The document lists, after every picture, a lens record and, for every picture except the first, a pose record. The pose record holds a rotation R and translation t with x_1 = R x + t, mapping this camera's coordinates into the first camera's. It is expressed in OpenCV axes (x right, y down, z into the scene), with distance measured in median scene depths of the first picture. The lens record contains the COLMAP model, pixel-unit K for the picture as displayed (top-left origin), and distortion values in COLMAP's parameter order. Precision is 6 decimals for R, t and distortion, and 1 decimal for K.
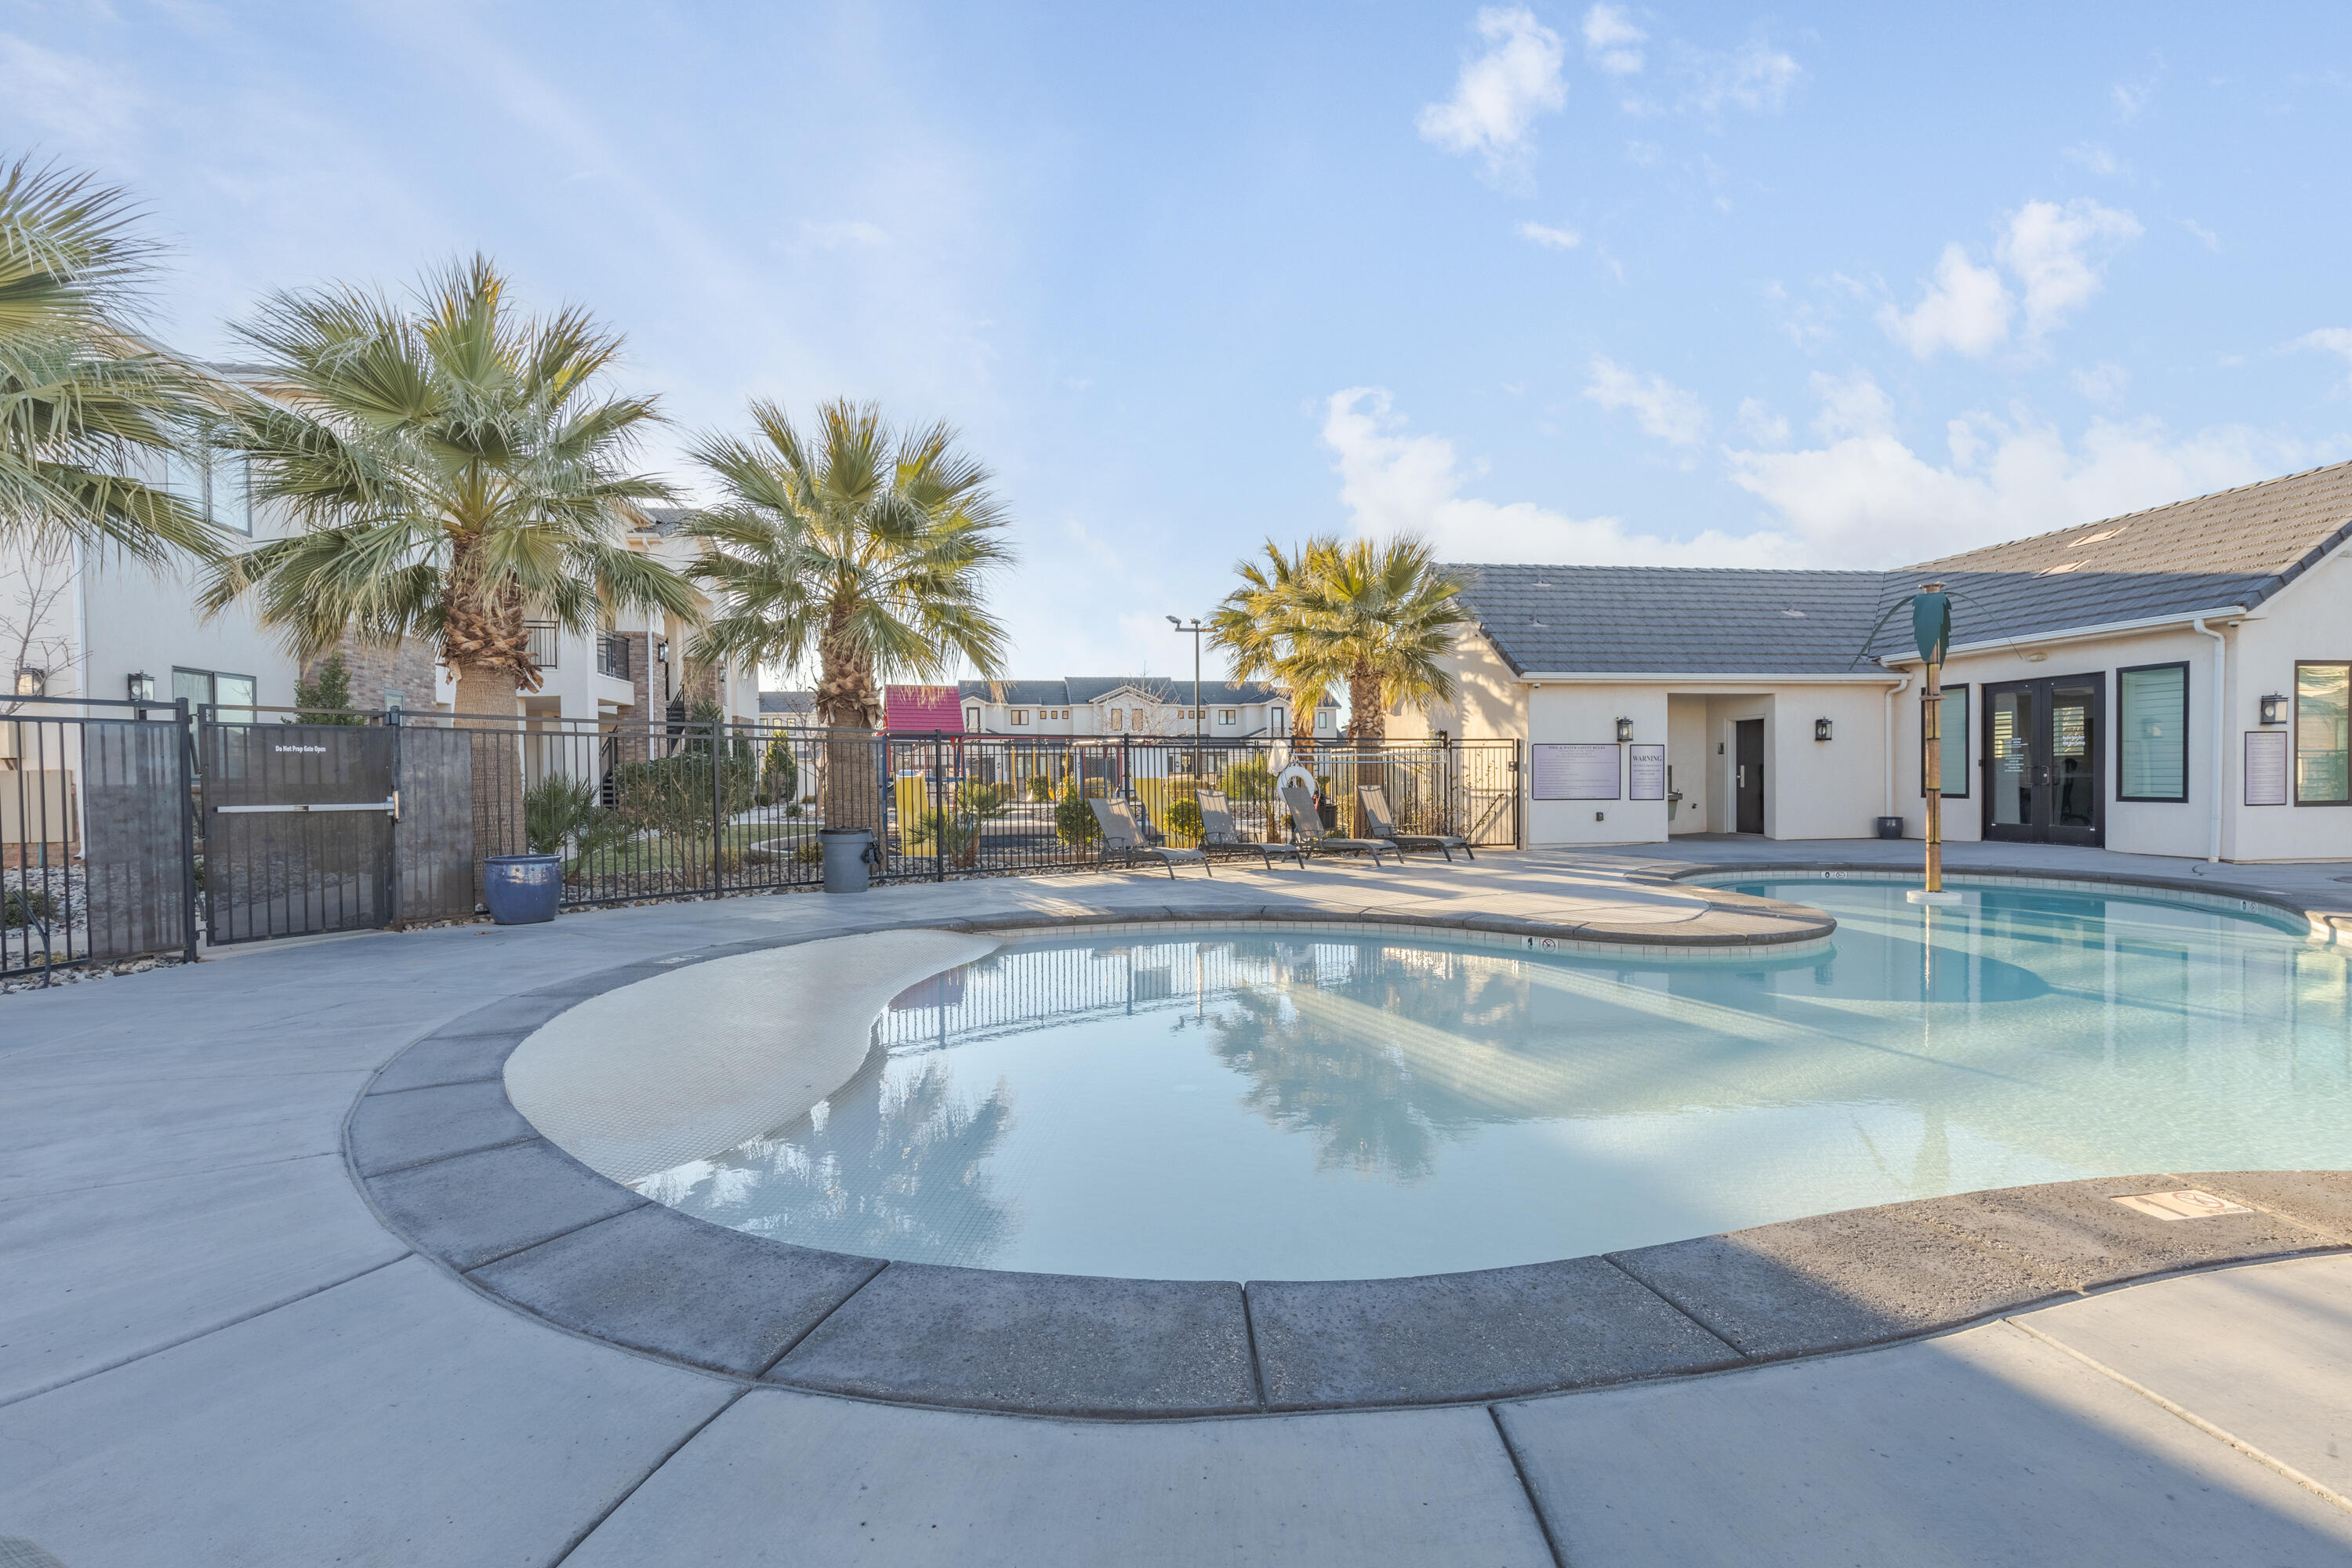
lens RADIAL K [[1053.7, 0, 1178.8], [0, 1053.7, 791.3], [0, 0, 1]] dist [0.006508, 0.000138]
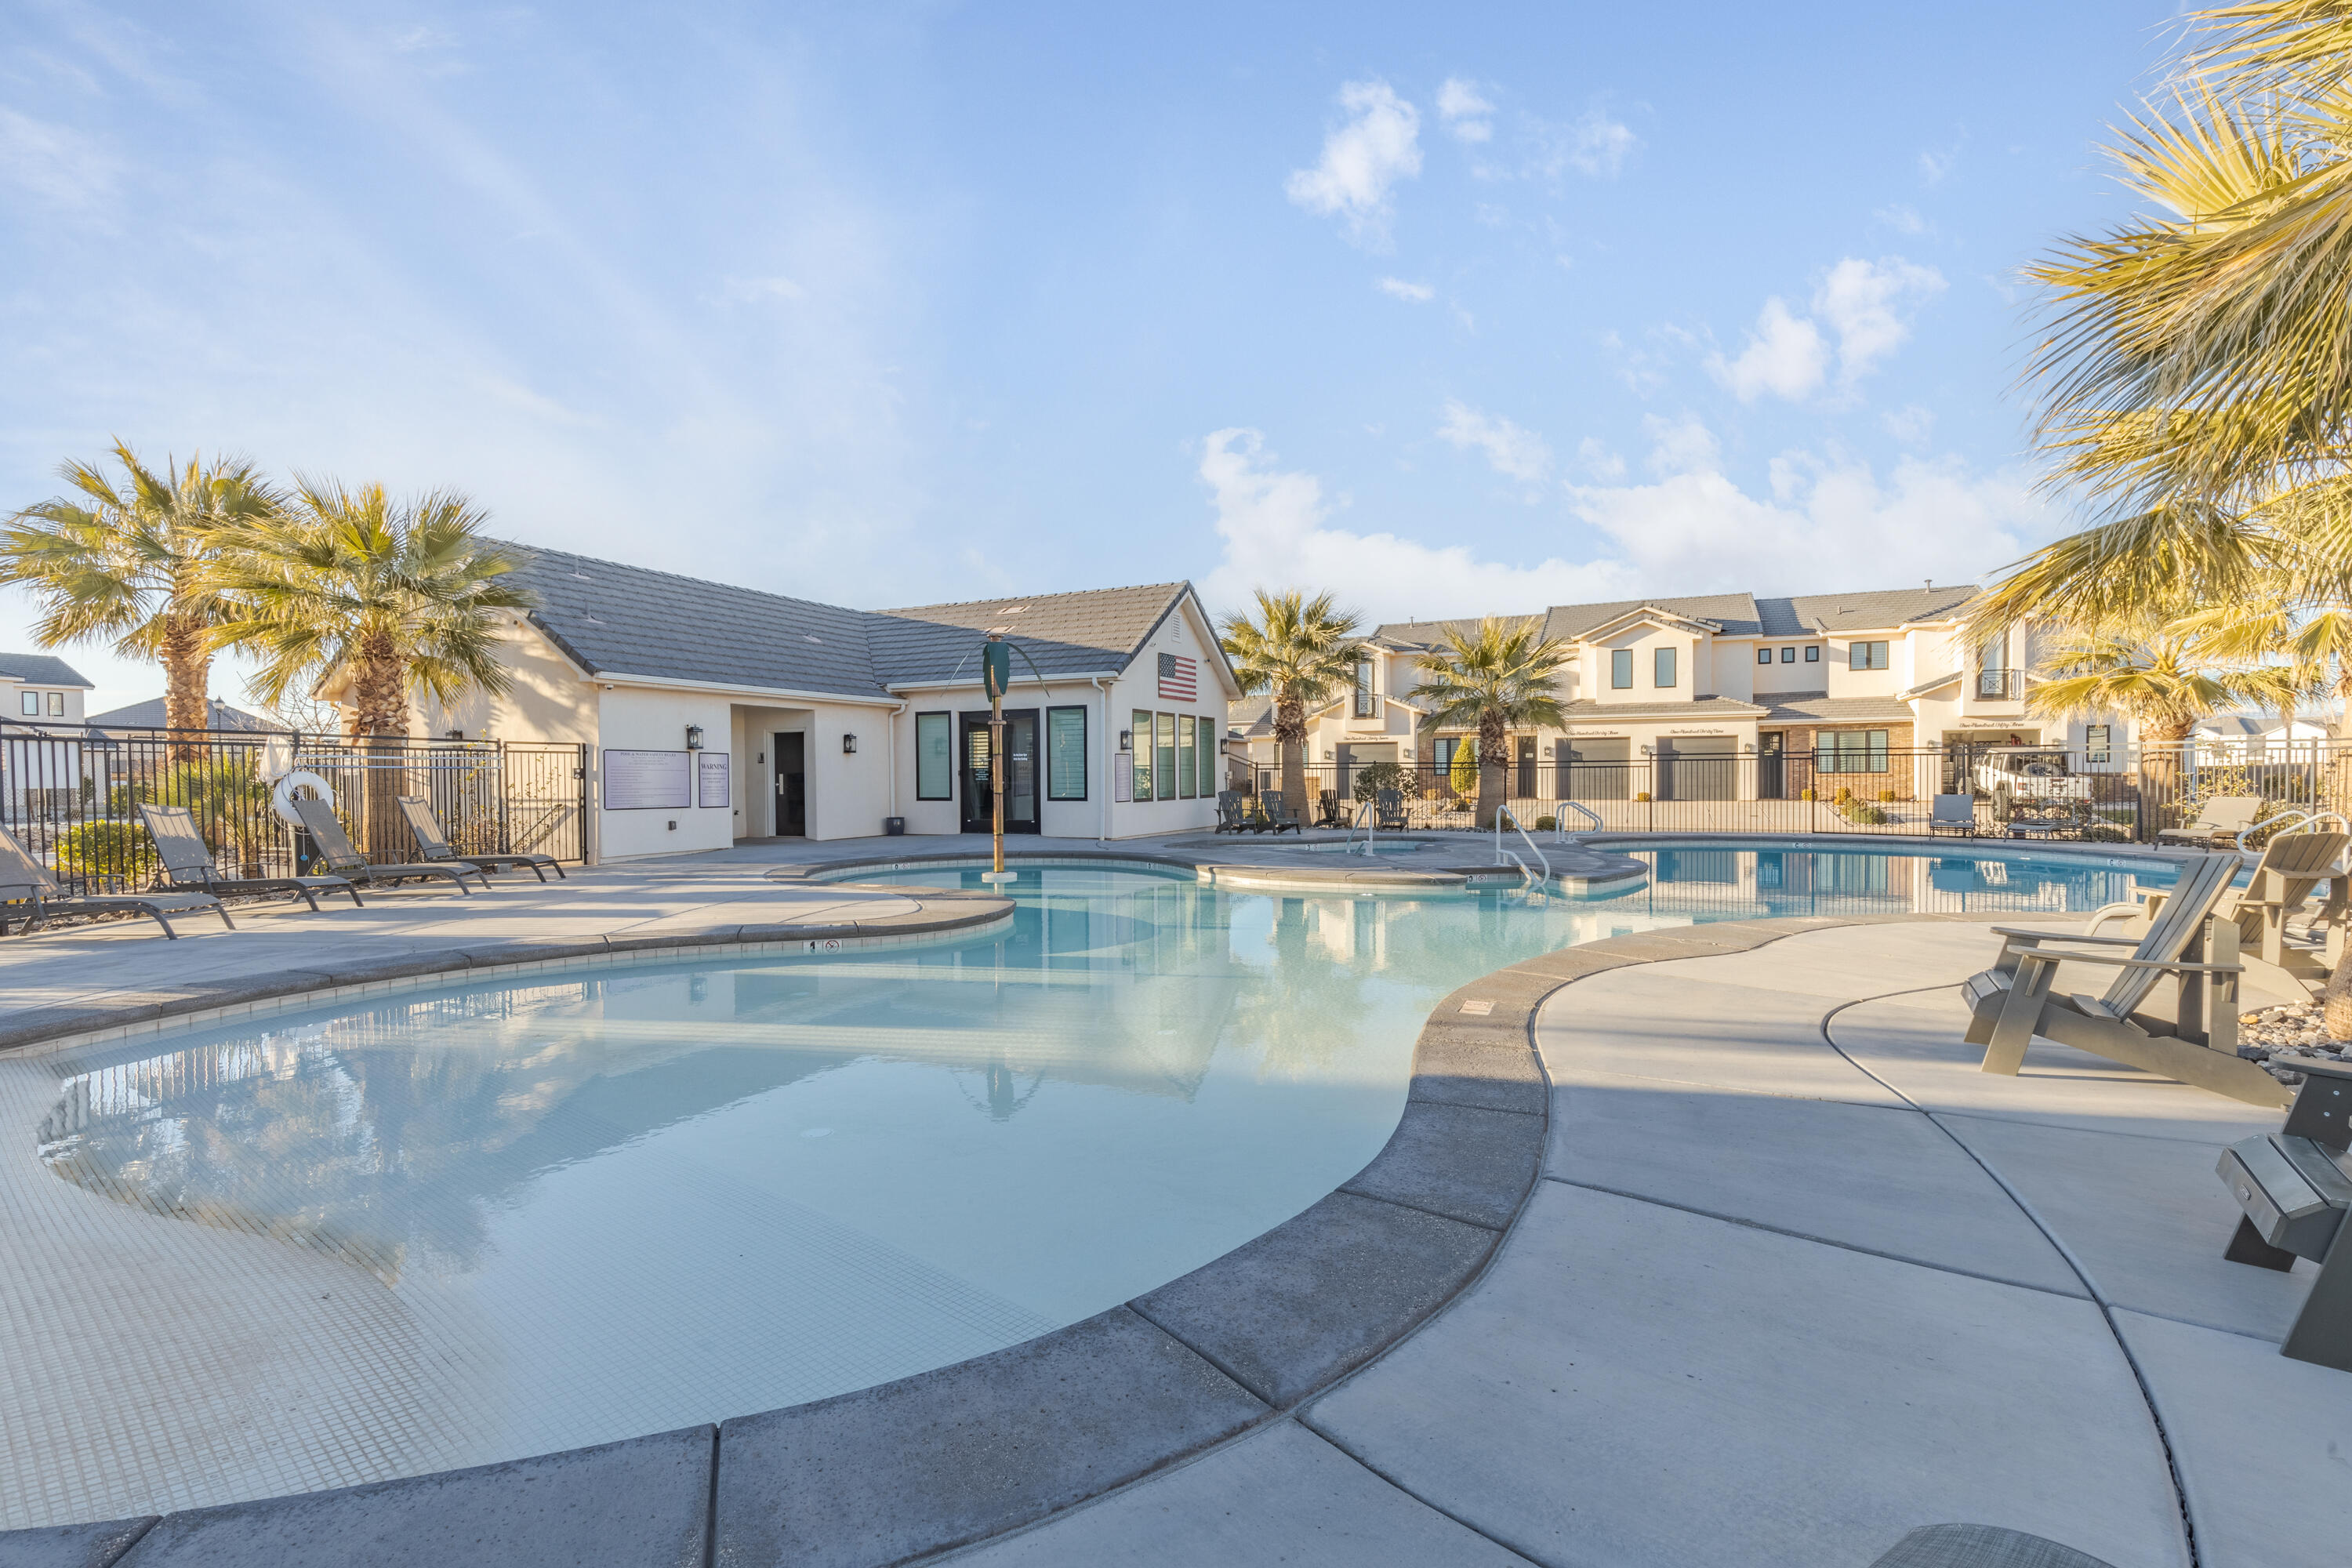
lens RADIAL K [[1053.7, 0, 1175.2], [0, 1053.7, 788.6], [0, 0, 1]] dist [0.006508, 0.000138]
pose [[0.553744, -0.005841, 0.832667, -0.174910], [0.014684, 0.999888, -0.002752, -0.000734], [-0.832558, 0.013751, 0.553768, 0.076339]]
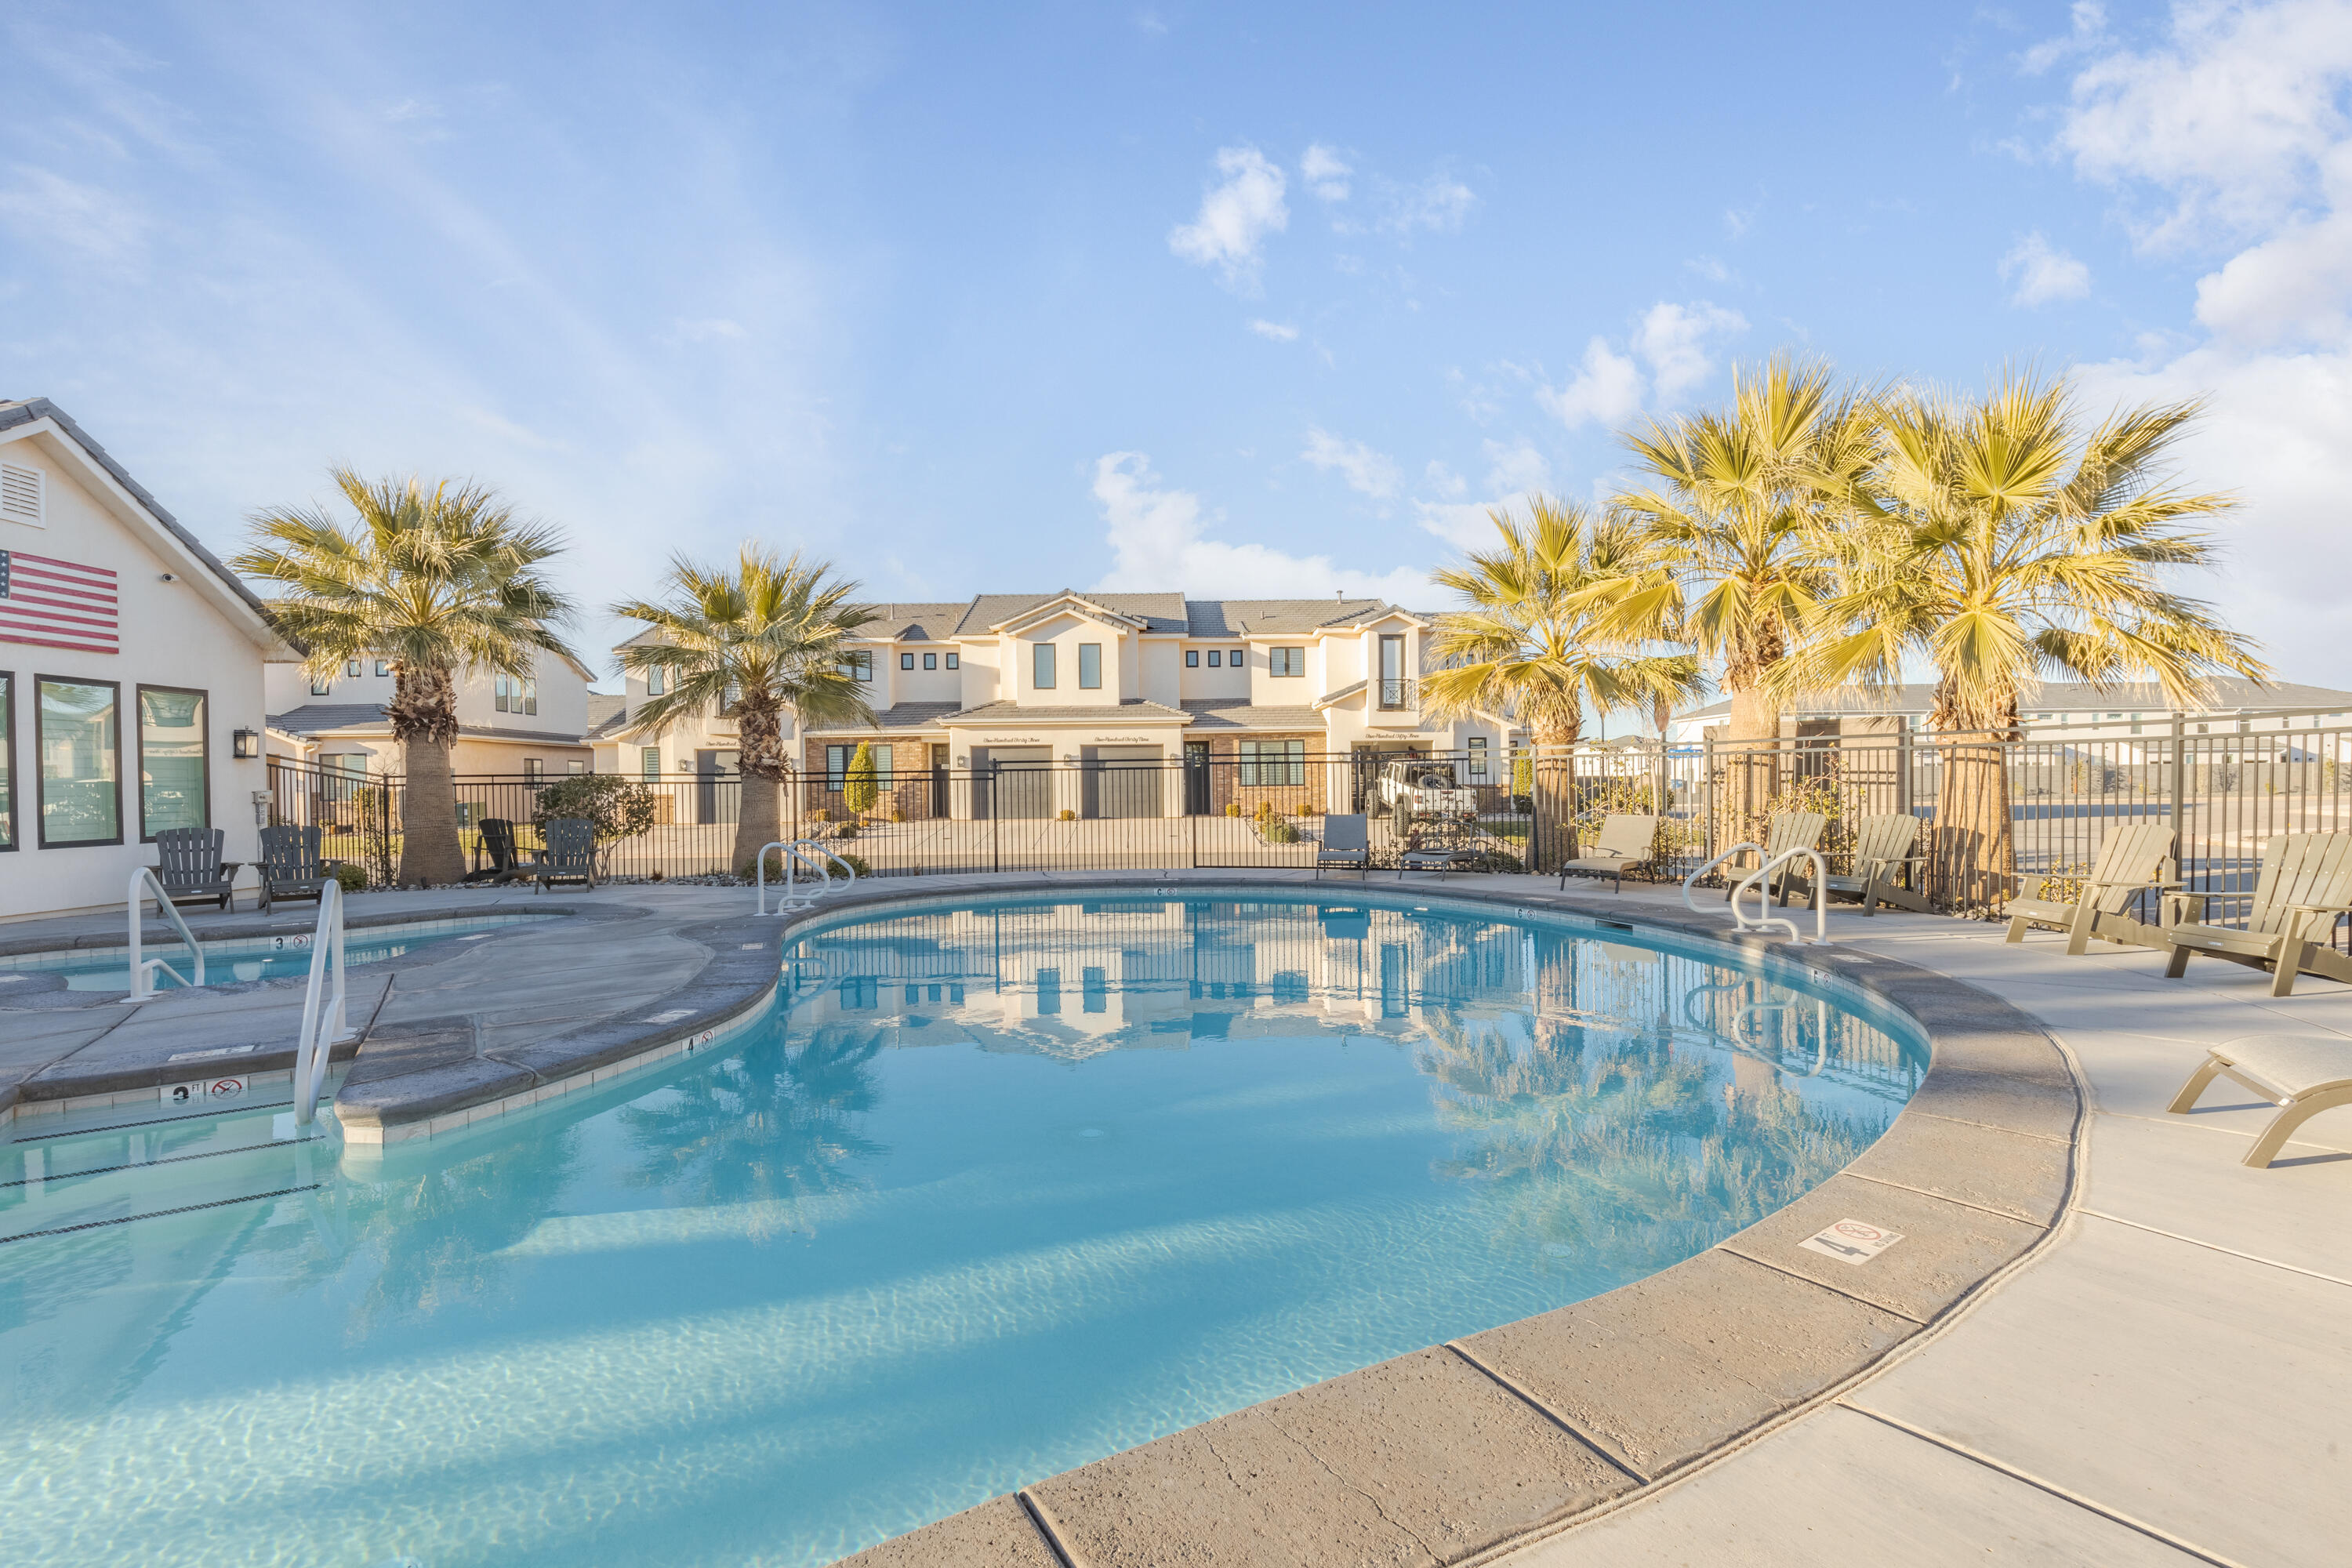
lens RADIAL K [[1053.7, 0, 1176.2], [0, 1053.7, 786.4], [0, 0, 1]] dist [0.006508, 0.000138]
pose [[0.136818, 0.005089, 0.990583, 0.435030], [0.026463, 0.999611, -0.008791, -0.004874], [-0.990243, 0.027417, 0.136630, 0.022642]]
